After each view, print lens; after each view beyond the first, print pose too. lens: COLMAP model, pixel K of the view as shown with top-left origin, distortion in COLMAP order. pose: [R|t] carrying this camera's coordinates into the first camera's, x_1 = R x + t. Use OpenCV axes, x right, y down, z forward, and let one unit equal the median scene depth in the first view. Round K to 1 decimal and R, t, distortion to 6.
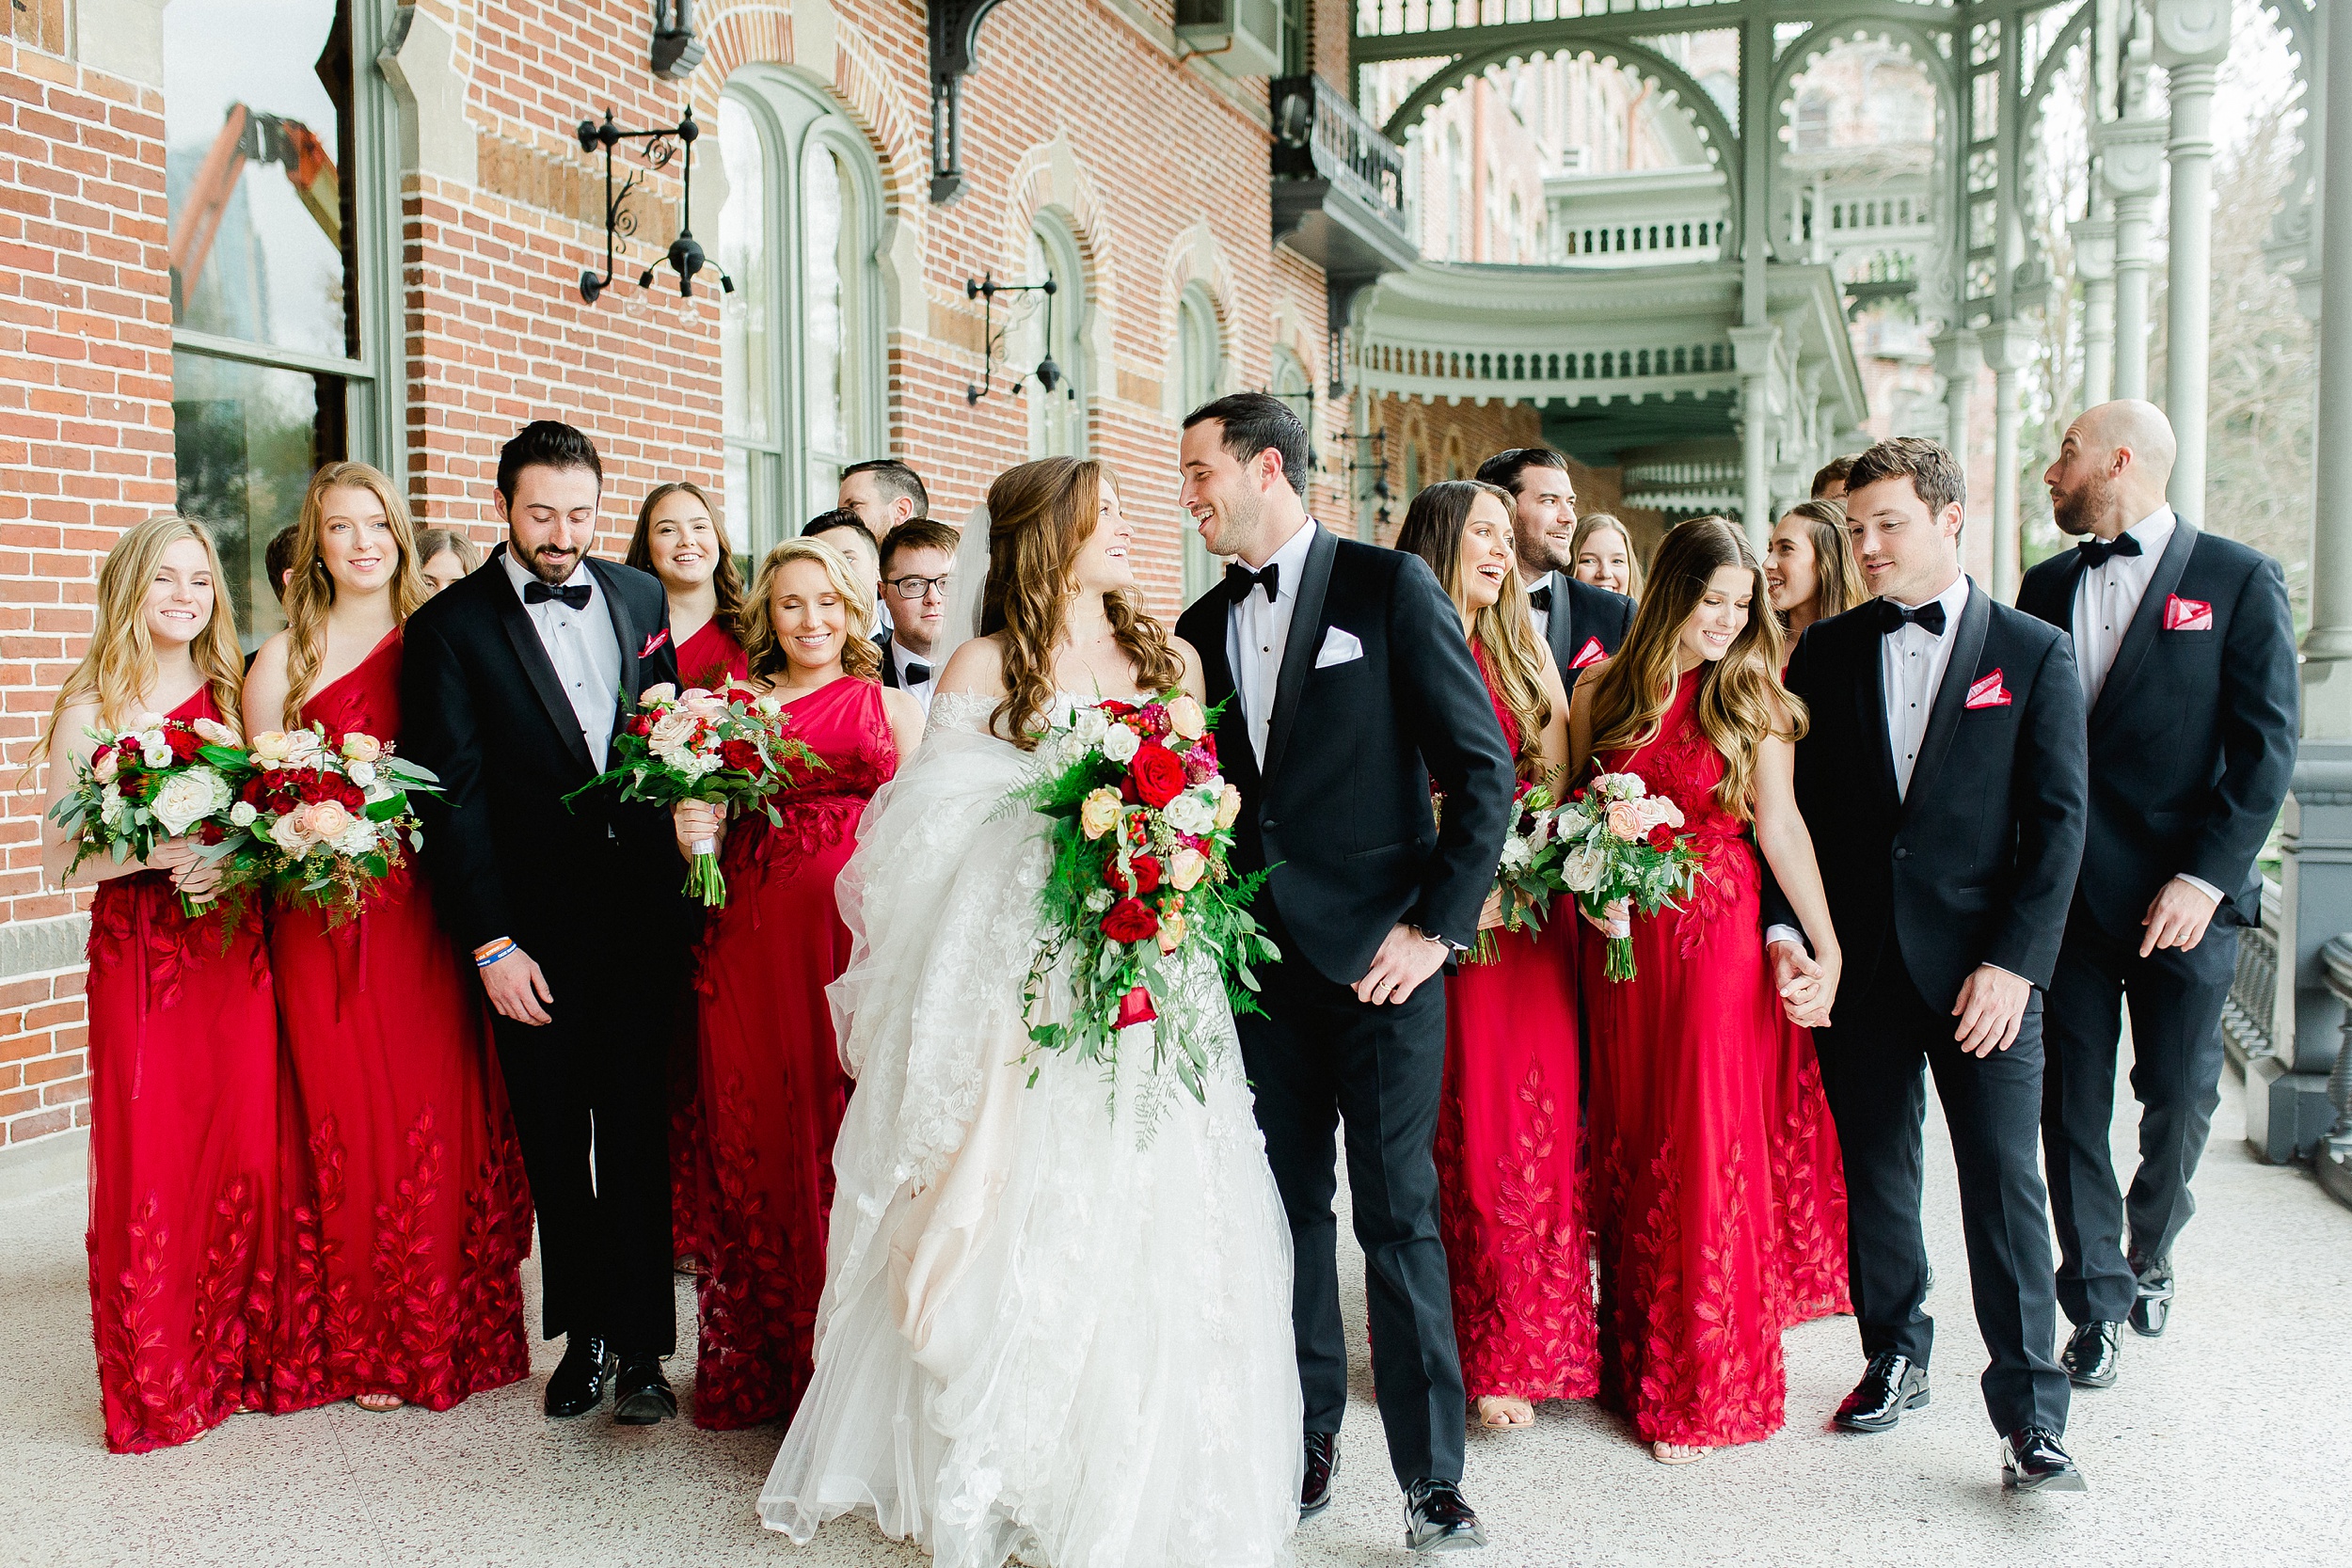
lens RADIAL K [[2201.6, 0, 1175.2], [0, 2201.6, 834.1], [0, 0, 1]] dist [0.012502, 0.000000]
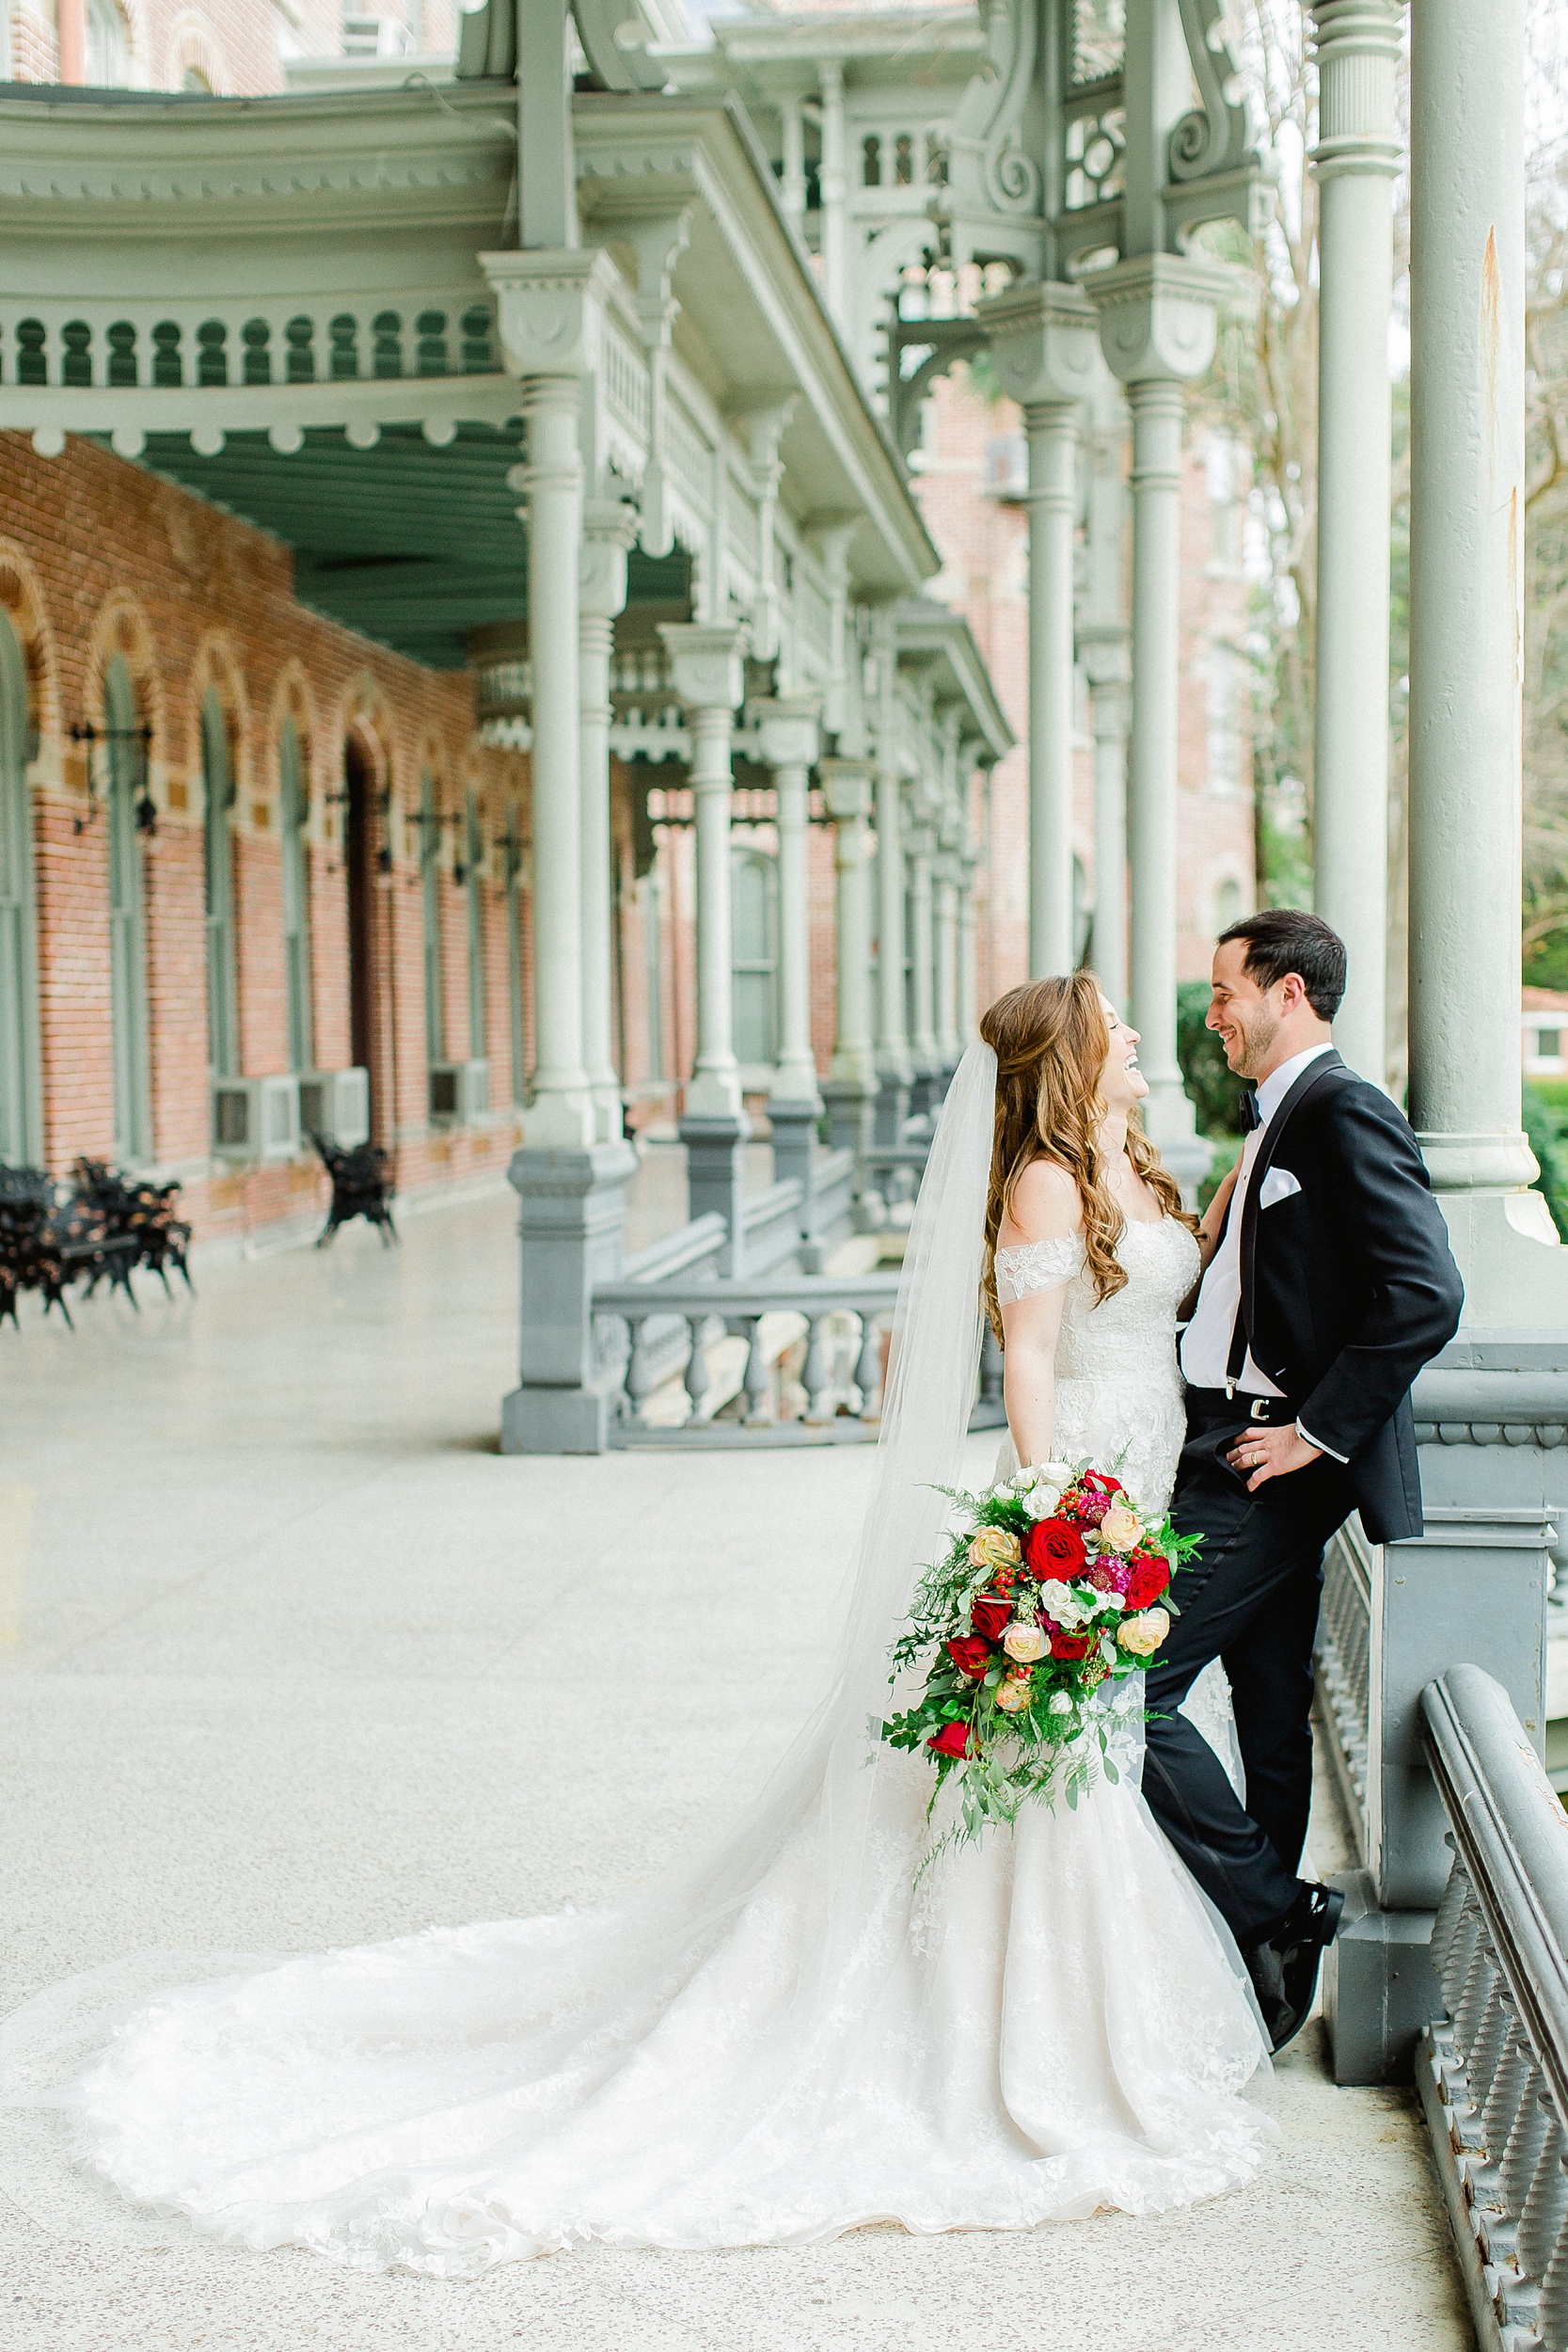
lens RADIAL K [[3544.3, 0, 767.9], [0, 3544.3, 1182.5], [0, 0, 1]] dist [-0.015160, 0.000000]
pose [[0.975505, -0.008157, 0.219828, 0.229788], [0.015323, 0.999405, -0.030912, -0.065399], [-0.219445, 0.033523, 0.975049, 0.549882]]
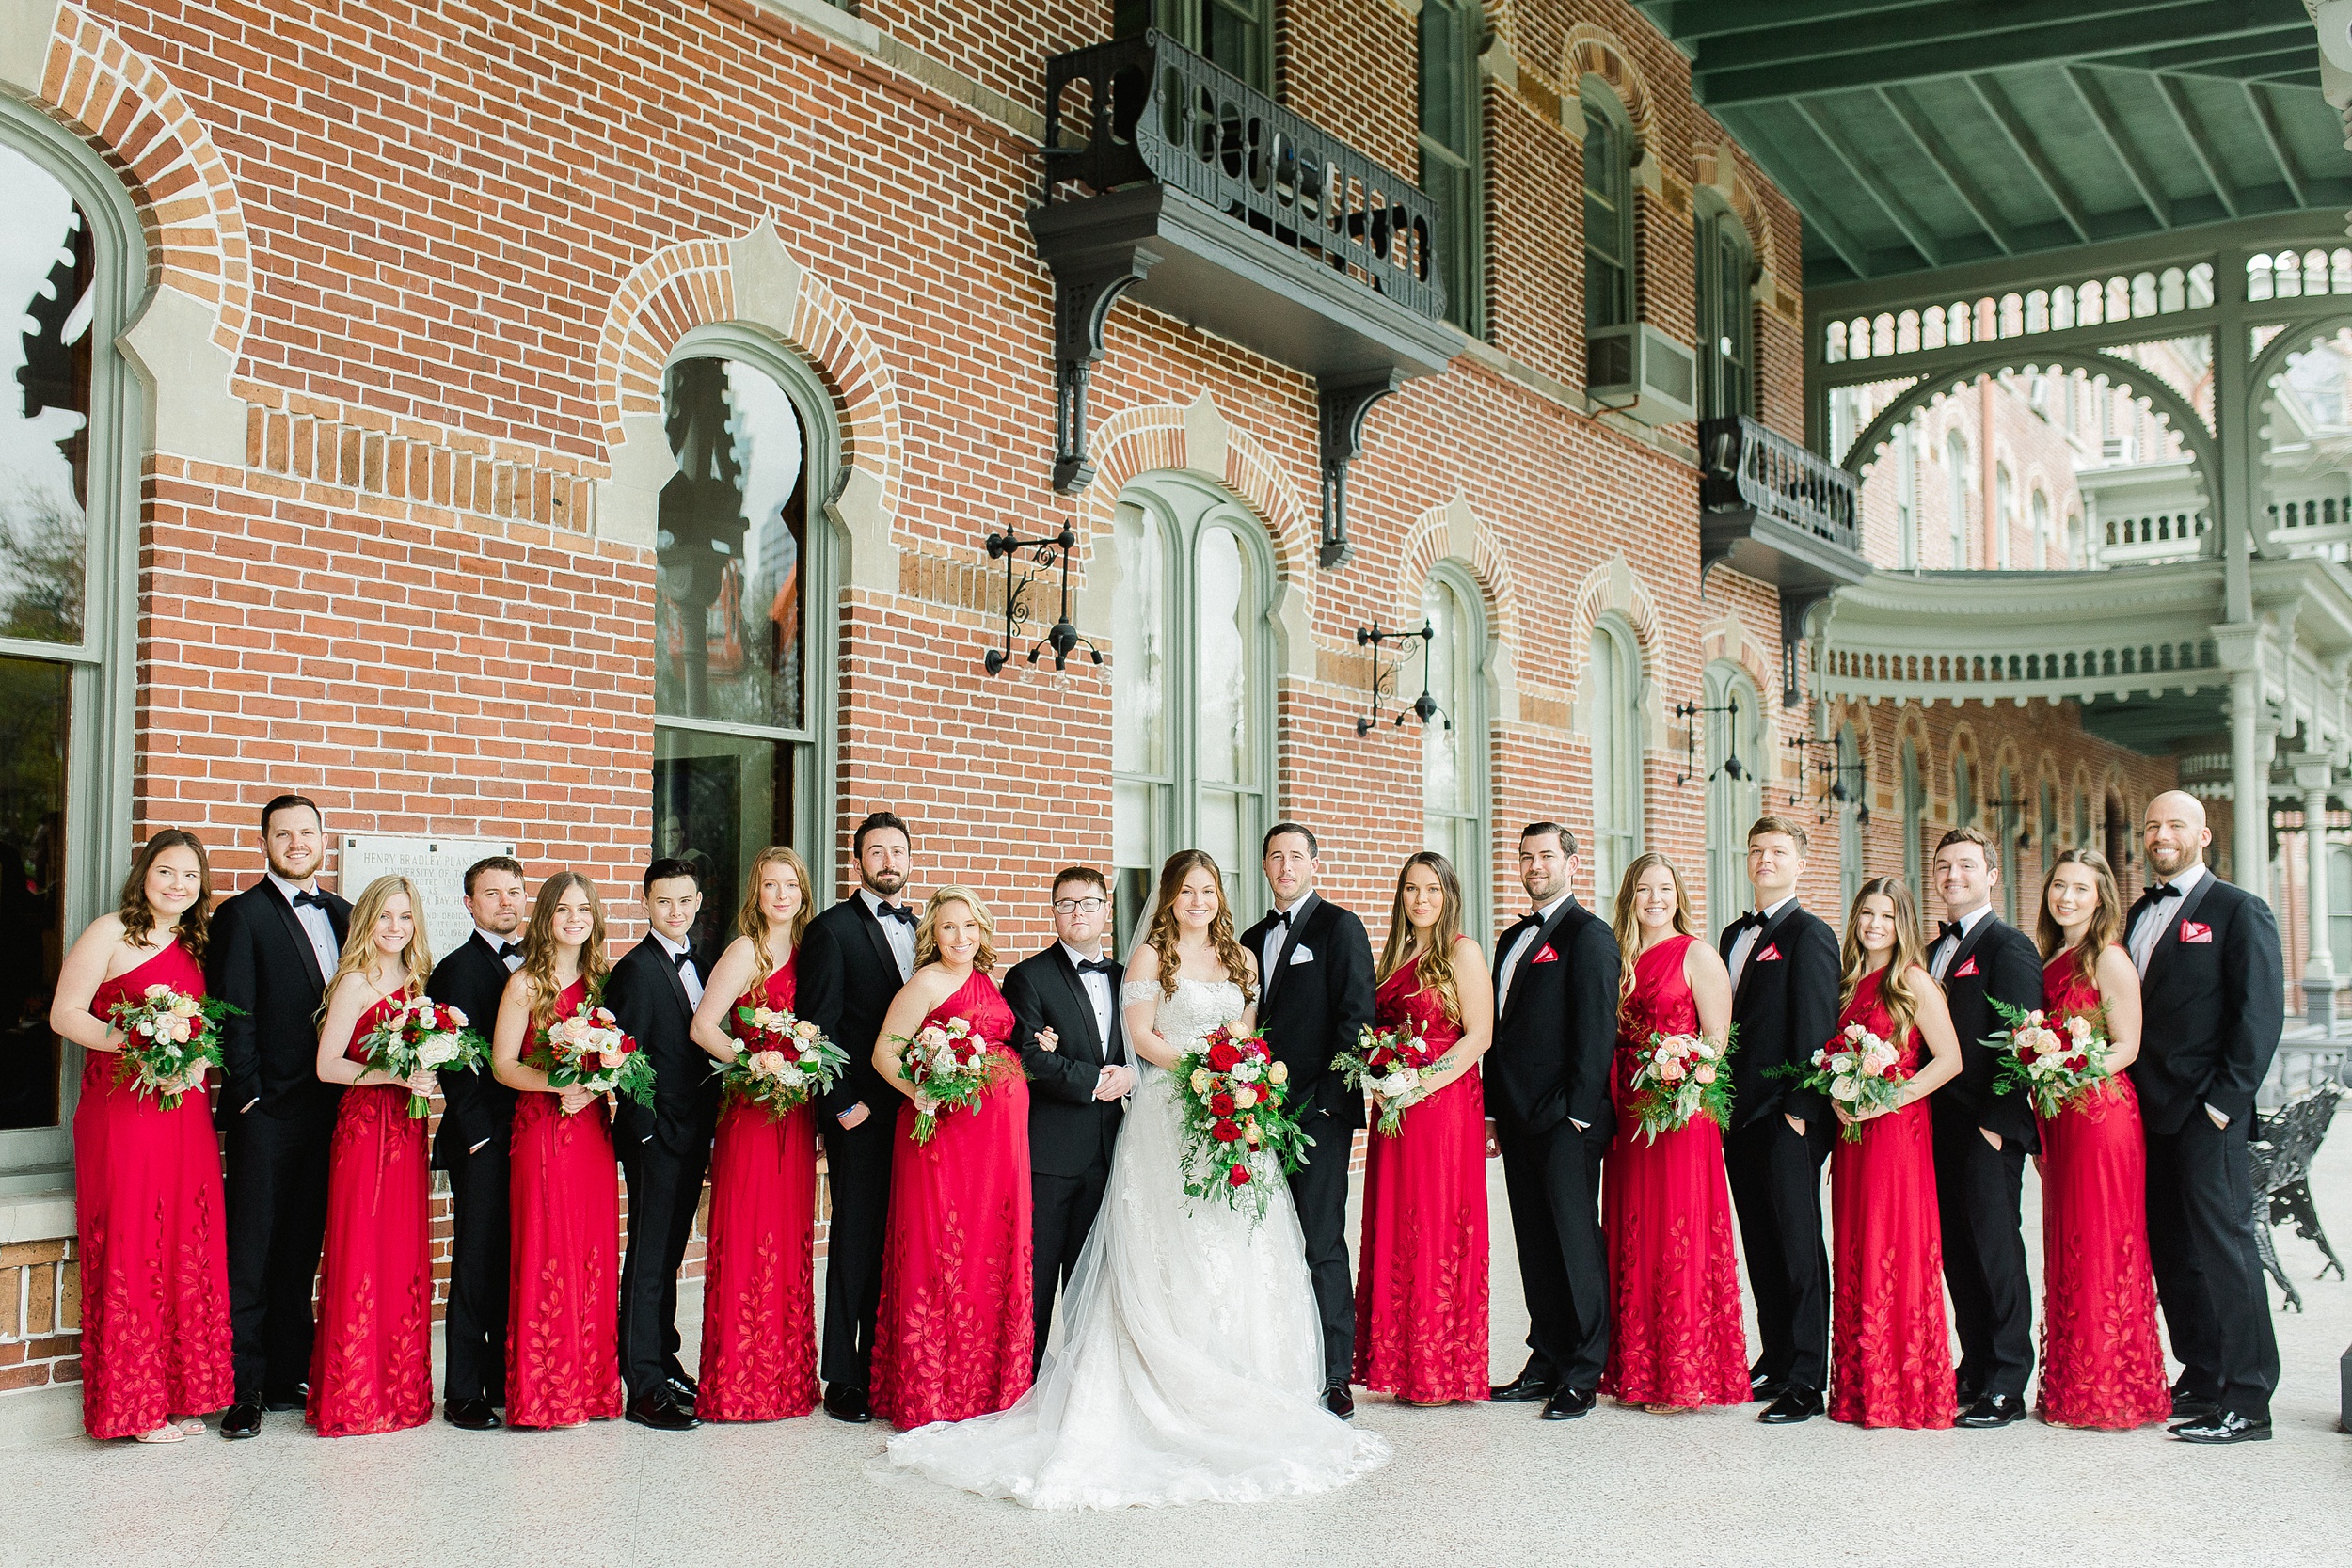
lens RADIAL K [[2201.6, 0, 1174.6], [0, 2201.6, 882.1], [0, 0, 1]] dist [0.012502, 0.000000]
pose [[0.963556, -0.004138, -0.267475, 0.095098], [-0.025246, 0.994011, -0.106322, 0.004215], [0.266314, 0.109200, 0.957681, -0.090737]]
